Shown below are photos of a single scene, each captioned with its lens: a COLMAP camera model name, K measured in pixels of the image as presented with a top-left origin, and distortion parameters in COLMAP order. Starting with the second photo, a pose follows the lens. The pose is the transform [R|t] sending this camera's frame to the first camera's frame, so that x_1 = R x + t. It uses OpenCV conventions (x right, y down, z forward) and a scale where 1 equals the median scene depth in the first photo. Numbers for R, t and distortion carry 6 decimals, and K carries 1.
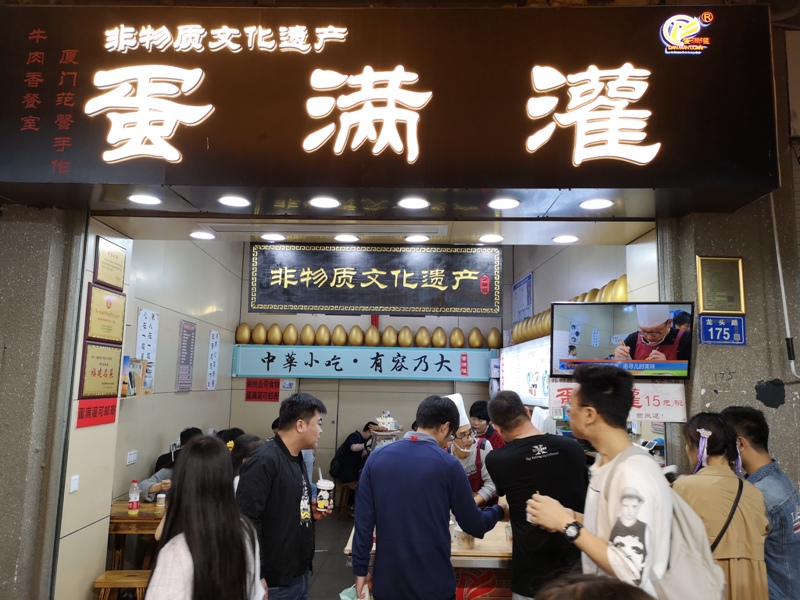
lens RADIAL K [[603.9, 0, 397.9], [0, 603.9, 298.3], [0, 0, 1]] dist [0.040304, -0.026742]
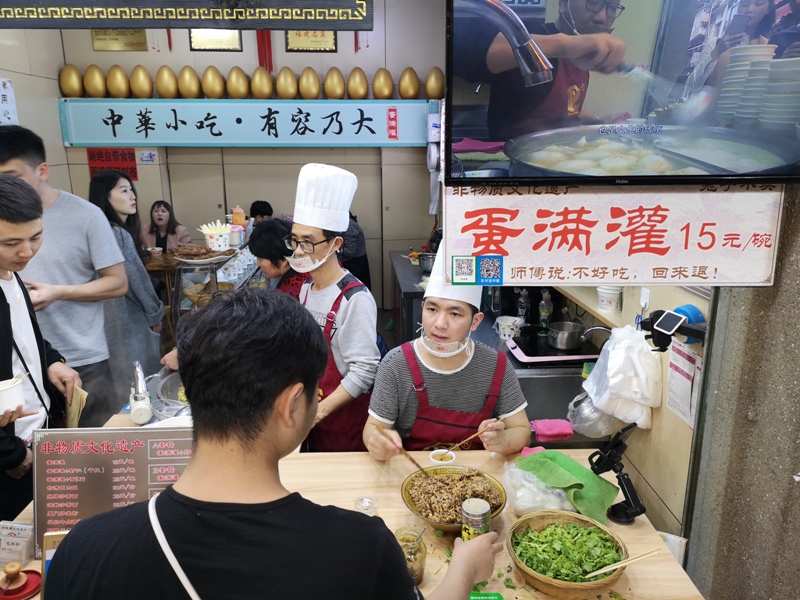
lens RADIAL K [[603.9, 0, 397.8], [0, 603.9, 302.2], [0, 0, 1]] dist [0.040304, -0.026742]
pose [[0.998969, -0.029978, 0.034097, 0.084783], [0.014018, 0.917983, 0.396373, 0.019256], [-0.043183, -0.395486, 0.917456, 0.255709]]
